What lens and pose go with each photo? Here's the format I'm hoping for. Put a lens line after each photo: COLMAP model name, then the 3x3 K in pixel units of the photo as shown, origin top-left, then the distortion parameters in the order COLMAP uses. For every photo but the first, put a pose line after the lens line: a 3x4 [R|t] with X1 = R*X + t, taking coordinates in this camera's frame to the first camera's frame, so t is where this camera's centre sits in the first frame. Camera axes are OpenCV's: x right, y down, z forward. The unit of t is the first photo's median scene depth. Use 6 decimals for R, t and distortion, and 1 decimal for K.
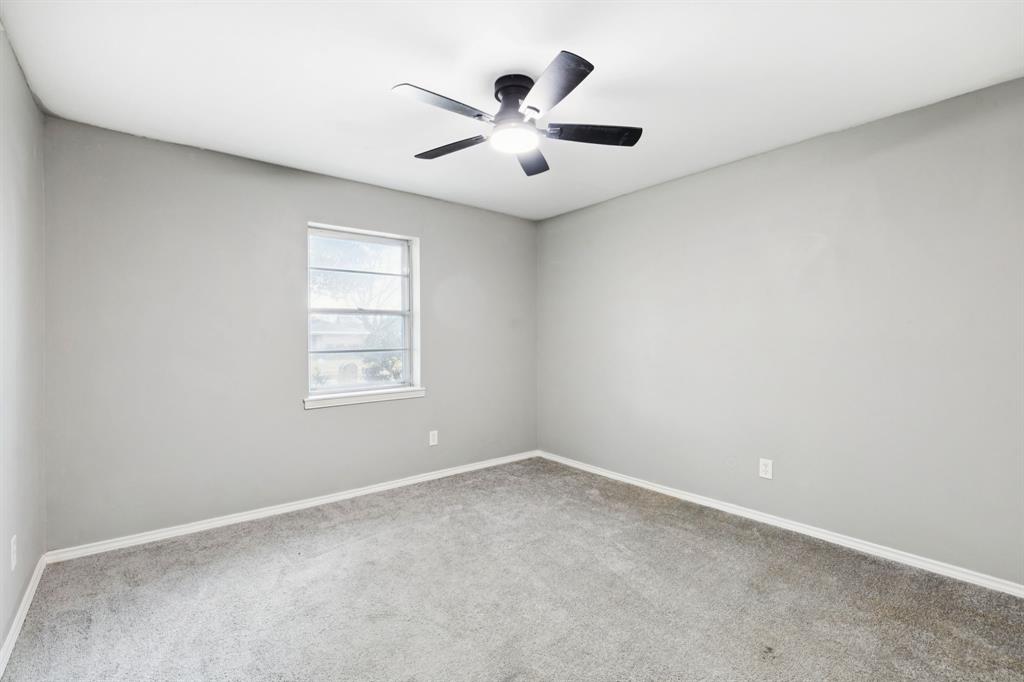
lens RADIAL K [[462.7, 0, 516.8], [0, 462.7, 341.5], [0, 0, 1]] dist [0.007053, -0.000862]
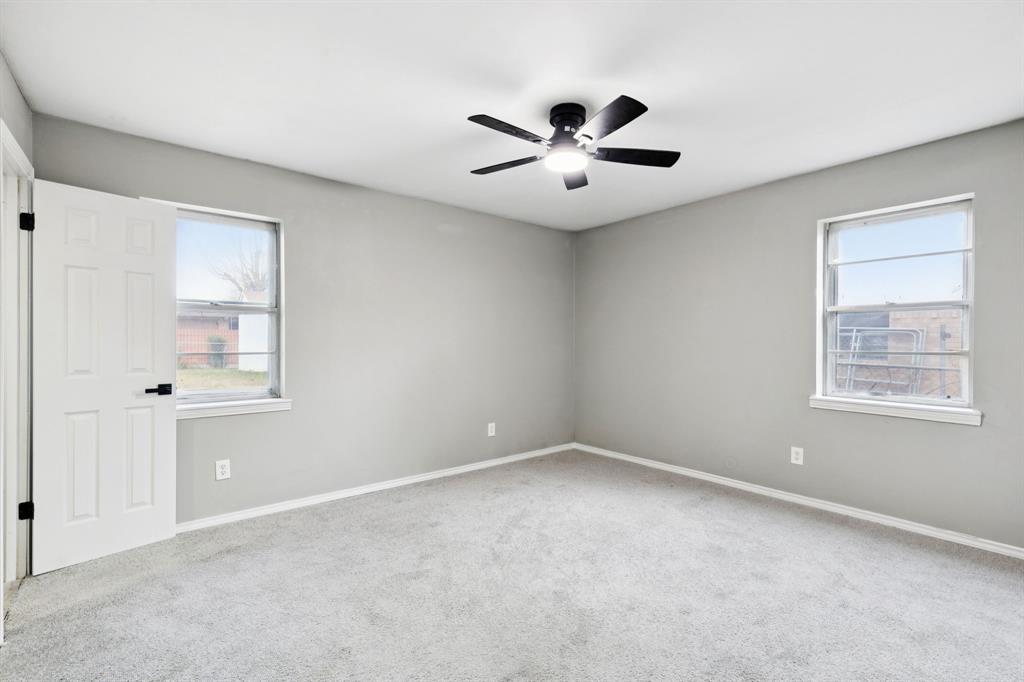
lens RADIAL K [[462.7, 0, 511.5], [0, 462.7, 344.8], [0, 0, 1]] dist [0.007053, -0.000862]
pose [[0.999963, 0.008045, 0.003037, -0.136300], [-0.008052, 0.999965, 0.002353, 0.001956], [-0.003018, -0.002377, 0.999993, -0.112208]]
